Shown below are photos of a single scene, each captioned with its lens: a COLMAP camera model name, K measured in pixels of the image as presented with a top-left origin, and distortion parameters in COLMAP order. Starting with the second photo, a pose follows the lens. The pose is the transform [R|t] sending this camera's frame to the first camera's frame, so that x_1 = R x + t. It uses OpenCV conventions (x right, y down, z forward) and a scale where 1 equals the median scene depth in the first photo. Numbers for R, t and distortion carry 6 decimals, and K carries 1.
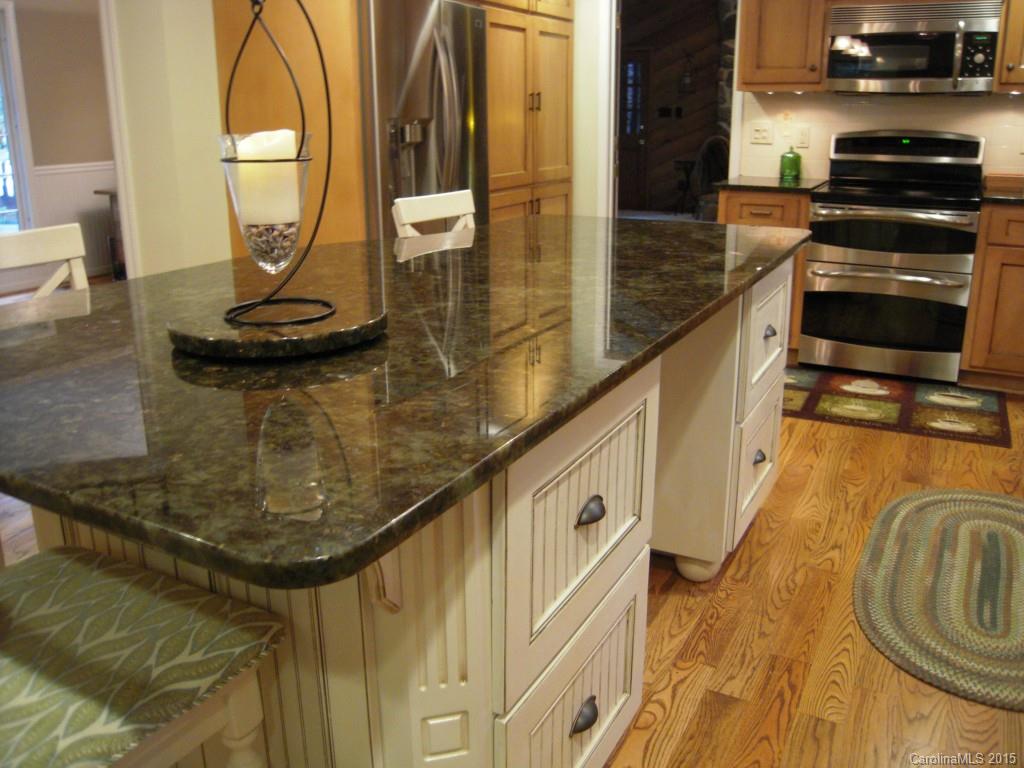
lens RADIAL K [[846.1, 0, 515.9], [0, 846.1, 358.6], [0, 0, 1]] dist [-0.114379, 0.043537]
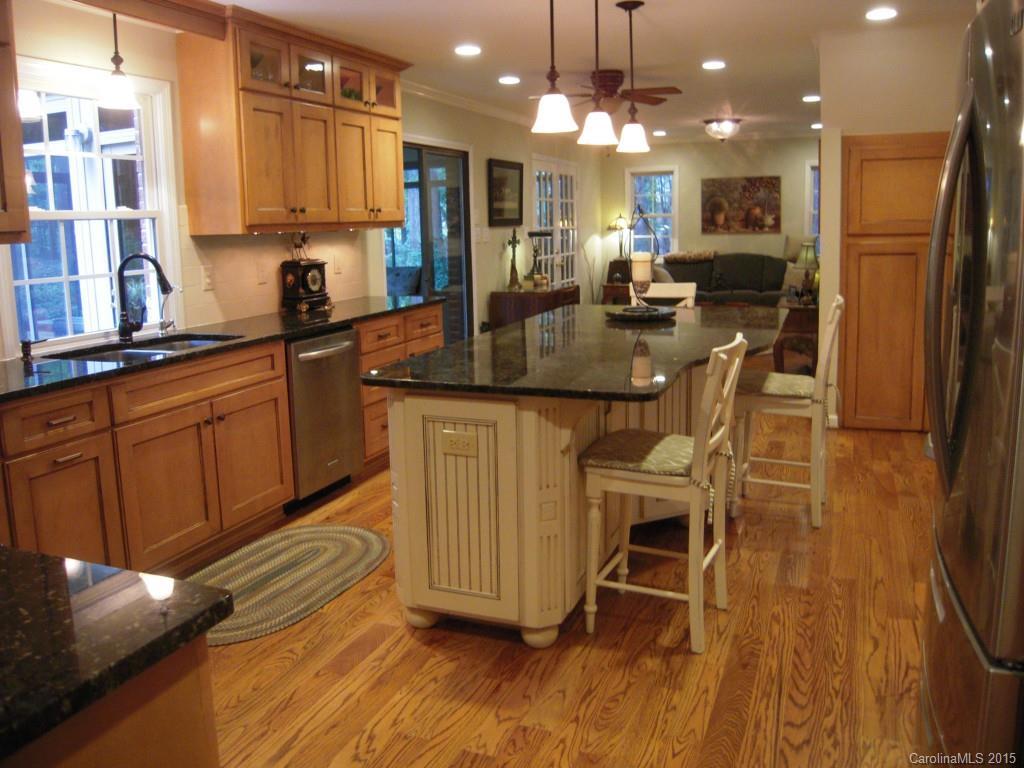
lens RADIAL K [[846.1, 0, 515.9], [0, 846.1, 358.6], [0, 0, 1]] dist [-0.114379, 0.043537]
pose [[-0.992387, 0.046874, -0.113890, 0.255714], [-0.006212, 0.904512, 0.426404, -0.581713], [0.123002, 0.423865, -0.897334, 1.816165]]
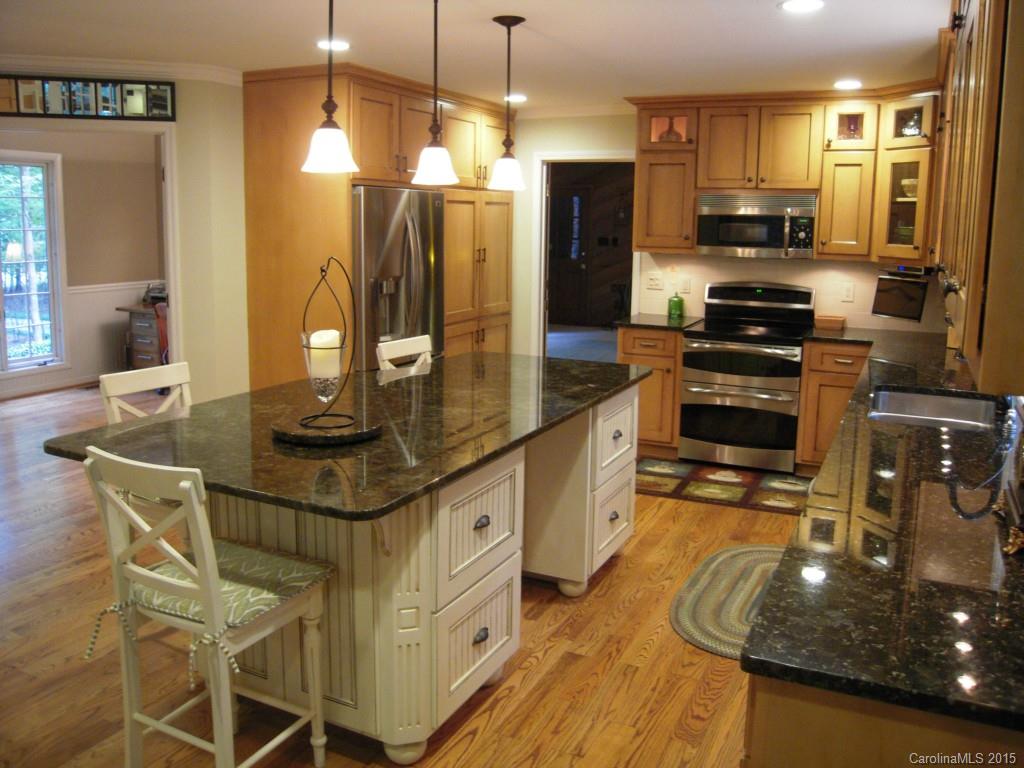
lens RADIAL K [[846.1, 0, 515.9], [0, 846.1, 358.6], [0, 0, 1]] dist [-0.114379, 0.043537]
pose [[0.998889, 0.014332, 0.044892, 0.032898], [-0.008921, 0.992914, -0.118496, 0.013262], [-0.046272, 0.117964, 0.991939, -0.474771]]
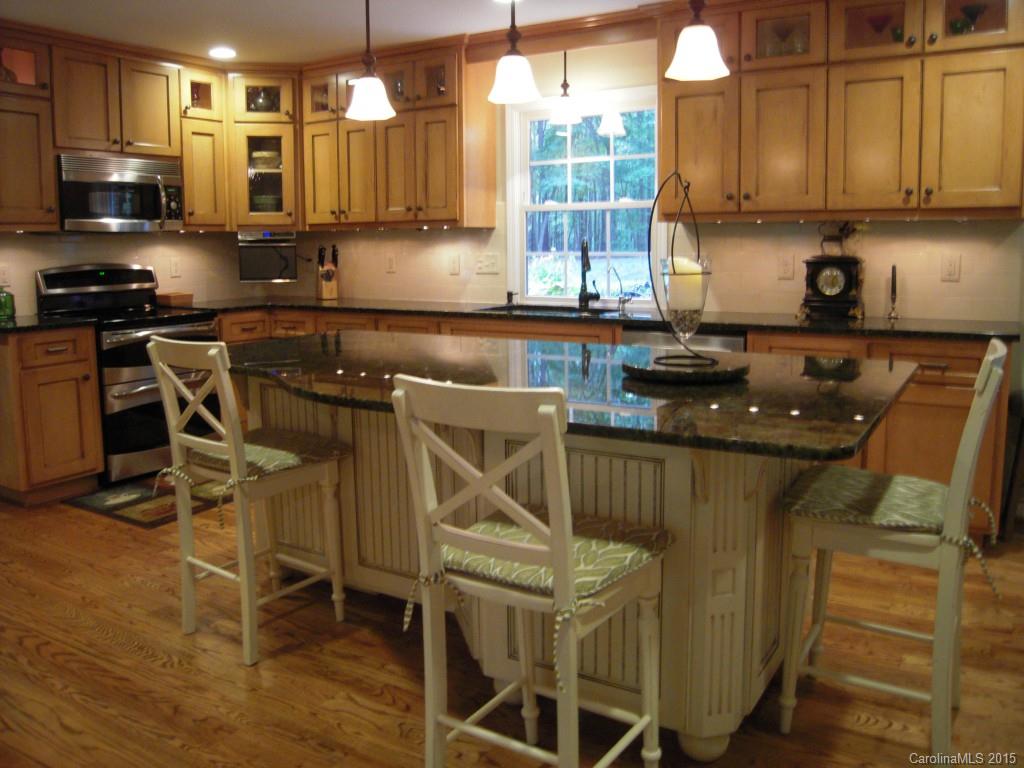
lens RADIAL K [[846.1, 0, 515.9], [0, 846.1, 358.6], [0, 0, 1]] dist [-0.114379, 0.043537]
pose [[0.063057, -0.126958, 0.989902, -0.957612], [0.283388, 0.953326, 0.104215, -0.161404], [-0.956930, 0.273955, 0.096092, 0.556241]]
